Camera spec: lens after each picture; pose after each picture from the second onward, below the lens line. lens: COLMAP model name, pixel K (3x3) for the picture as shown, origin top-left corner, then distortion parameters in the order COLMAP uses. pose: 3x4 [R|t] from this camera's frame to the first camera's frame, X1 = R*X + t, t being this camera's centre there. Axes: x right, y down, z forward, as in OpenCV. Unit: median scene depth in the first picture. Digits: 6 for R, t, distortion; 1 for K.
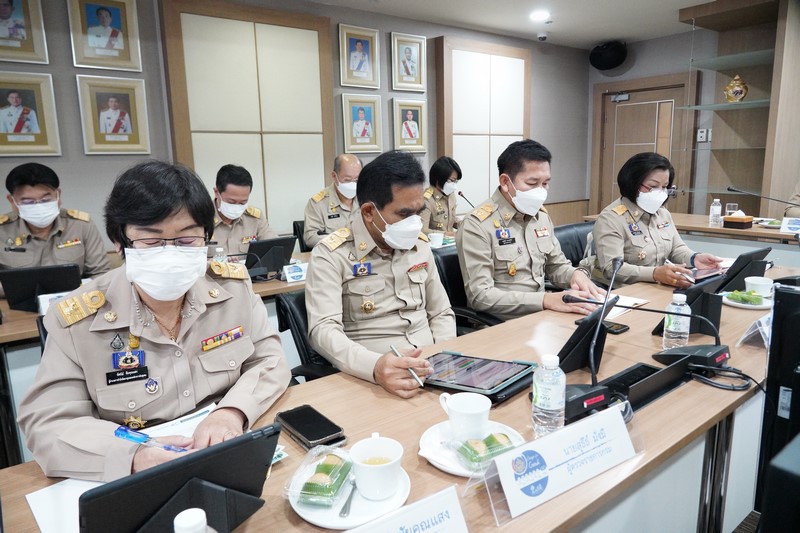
lens RADIAL K [[538.7, 0, 398.9], [0, 538.7, 257.1], [0, 0, 1]] dist [-0.012057, 0.000608]
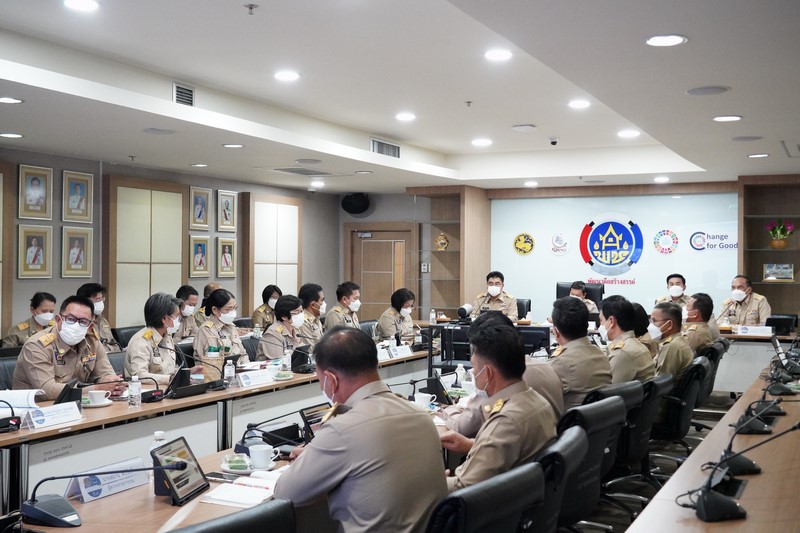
lens RADIAL K [[909.1, 0, 400.0], [0, 909.1, 266.5], [0, 0, 1]] dist [0.011998, 0.013533]
pose [[0.889851, 0.027691, 0.455411, -0.633207], [0.057103, 0.983549, -0.171381, 0.187642], [-0.452664, 0.178509, 0.873630, -1.156886]]
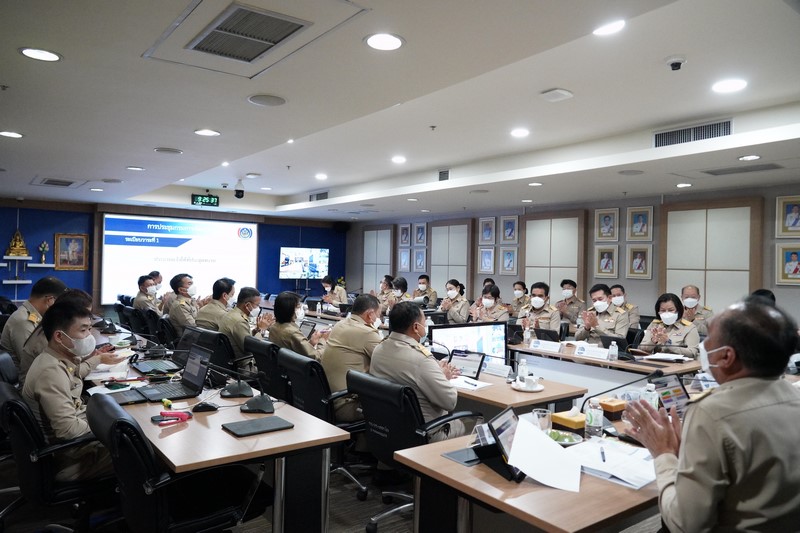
lens RADIAL K [[579.1, 0, 400.0], [0, 579.1, 266.5], [0, 0, 1]] dist [-0.047247, -0.000028]
pose [[-0.013355, 0.021252, -0.999685, 1.305910], [-0.206597, 0.978143, 0.023554, -0.069768], [0.978335, 0.206846, -0.008673, 0.052566]]
